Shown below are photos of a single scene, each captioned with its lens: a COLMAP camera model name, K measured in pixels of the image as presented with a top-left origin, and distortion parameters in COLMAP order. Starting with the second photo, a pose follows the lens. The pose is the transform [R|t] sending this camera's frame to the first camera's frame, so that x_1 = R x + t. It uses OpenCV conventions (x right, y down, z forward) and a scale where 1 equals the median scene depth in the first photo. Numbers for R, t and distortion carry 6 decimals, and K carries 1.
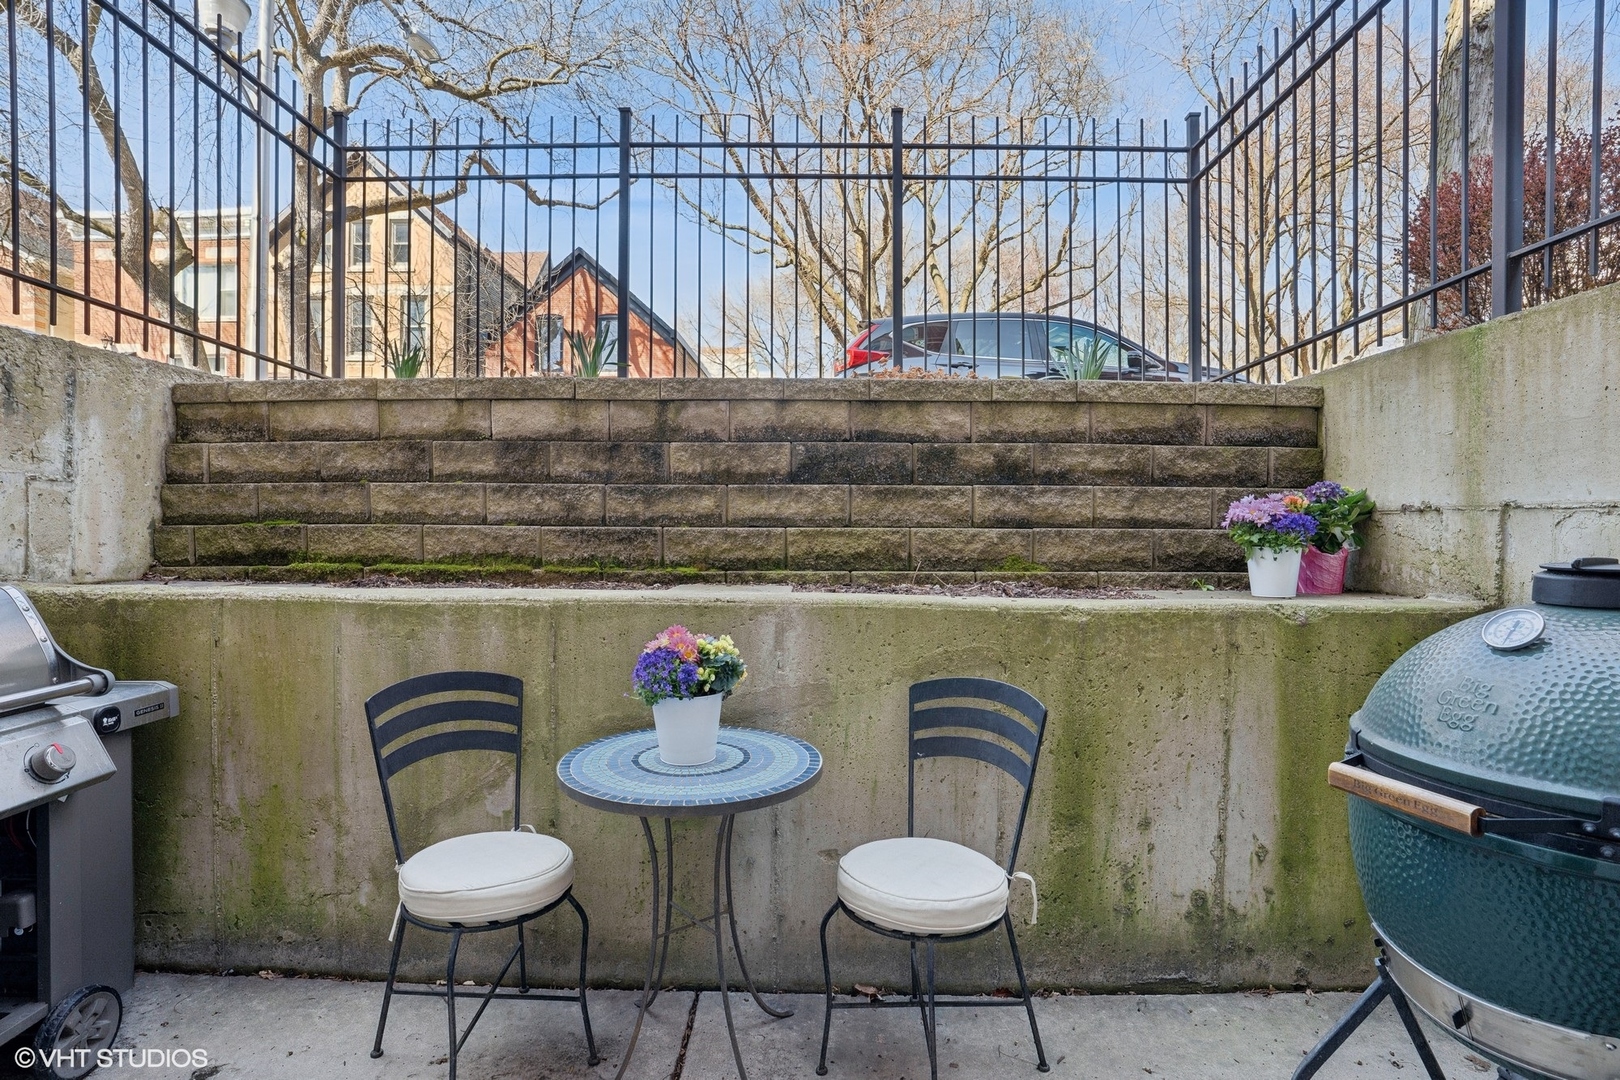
lens RADIAL K [[792.5, 0, 804.4], [0, 792.5, 530.2], [0, 0, 1]] dist [-0.076424, 0.026638]
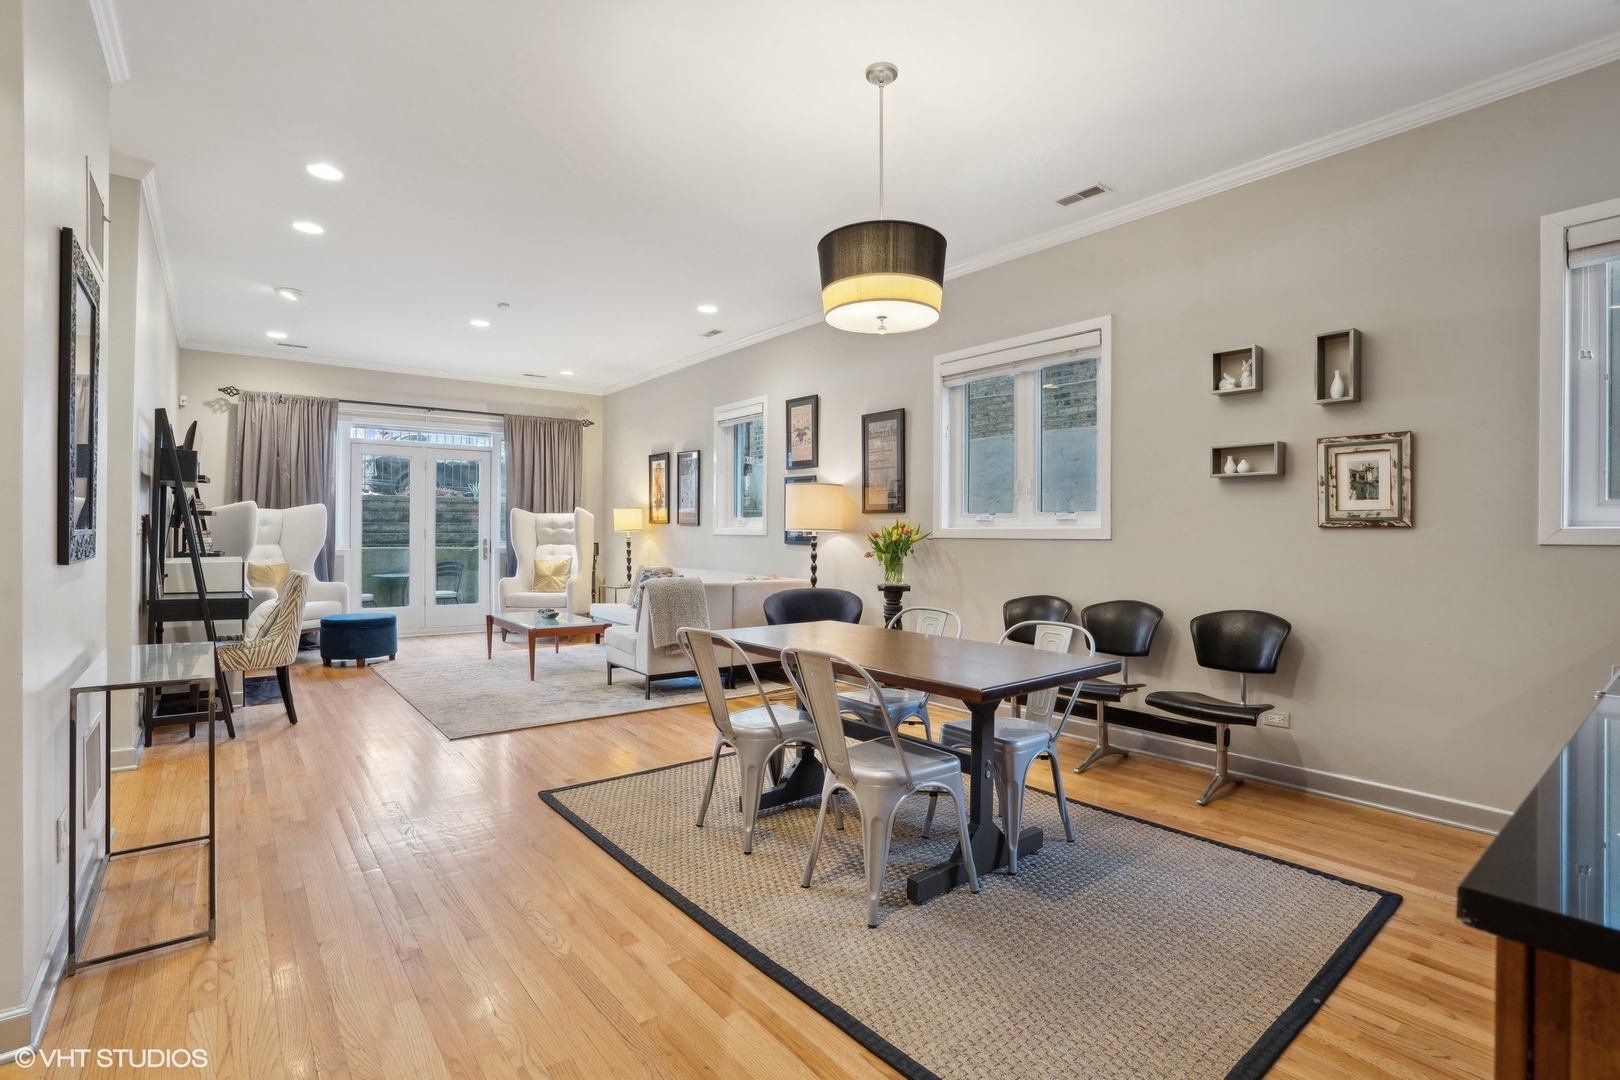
lens RADIAL K [[770.5, 0, 811.5], [0, 770.5, 528.7], [0, 0, 1]] dist [-0.073552, 0.028862]
pose [[0.767448, -0.001040, 0.641111, -0.860181], [0.002378, 0.999996, -0.001225, -0.016643], [-0.641107, 0.002464, 0.767447, -3.240337]]
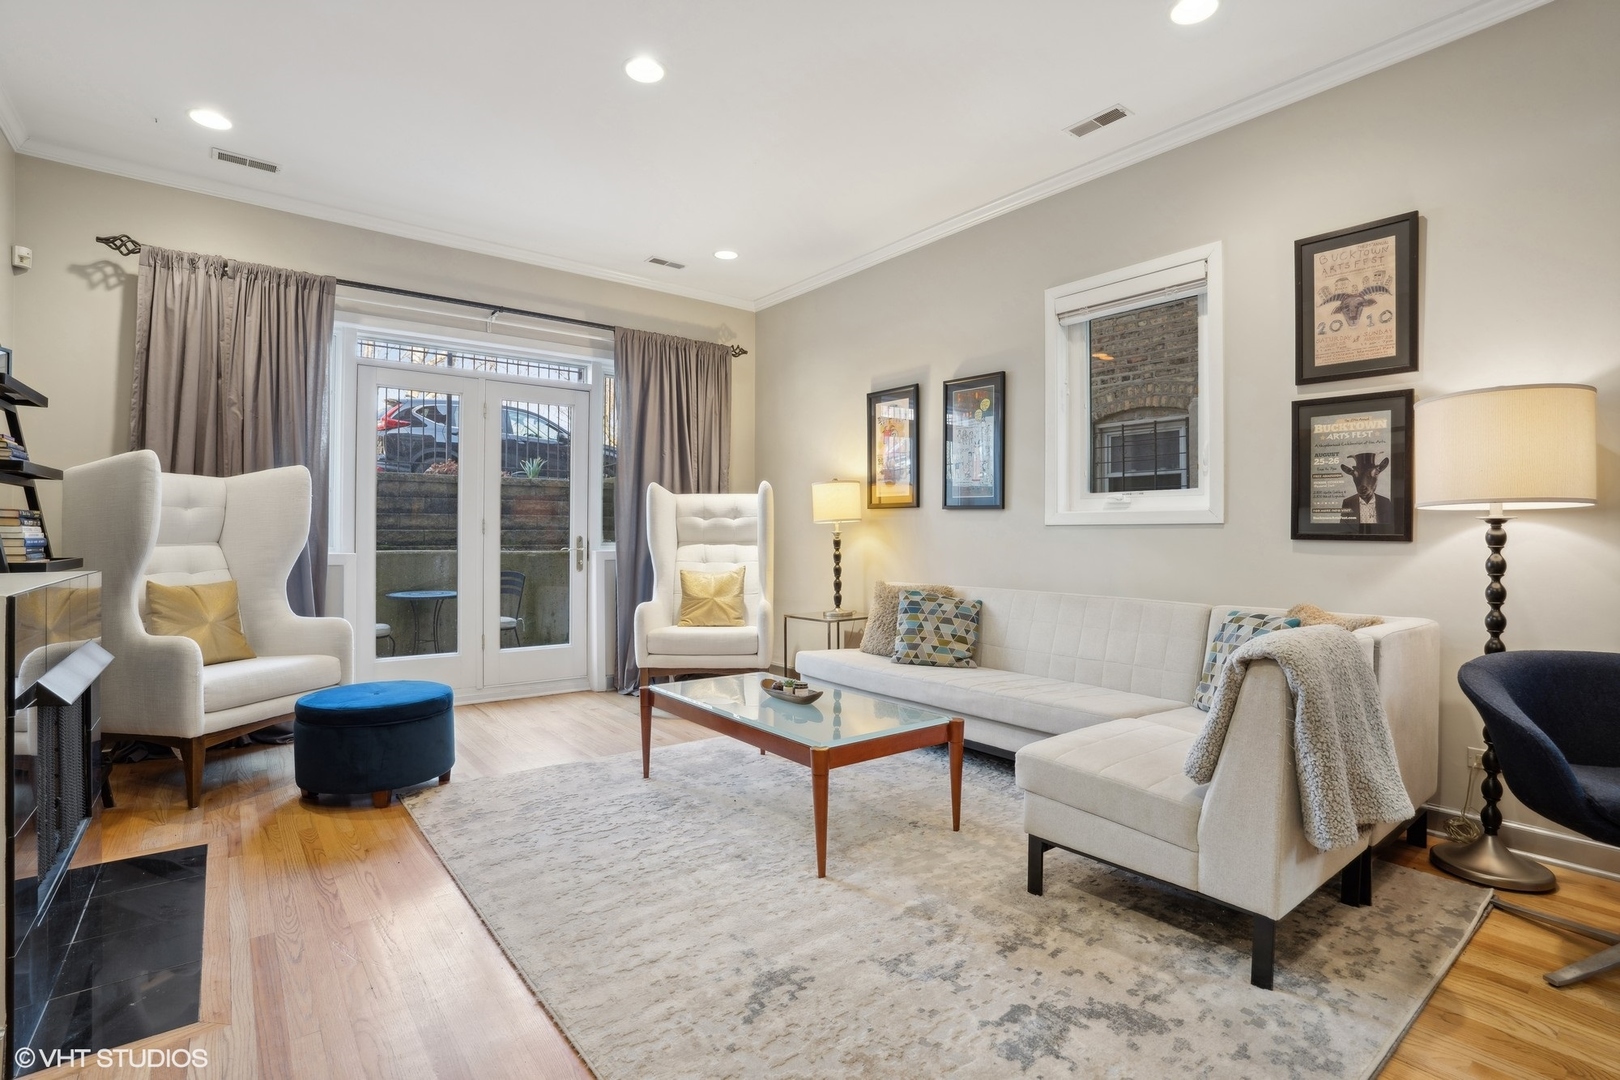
lens RADIAL K [[770.5, 0, 811.5], [0, 770.5, 528.7], [0, 0, 1]] dist [-0.073552, 0.028862]
pose [[0.765550, 0.000693, 0.643376, -0.663742], [0.003854, 0.999977, -0.005662, 0.012889], [-0.643365, 0.006814, 0.765529, -1.799724]]
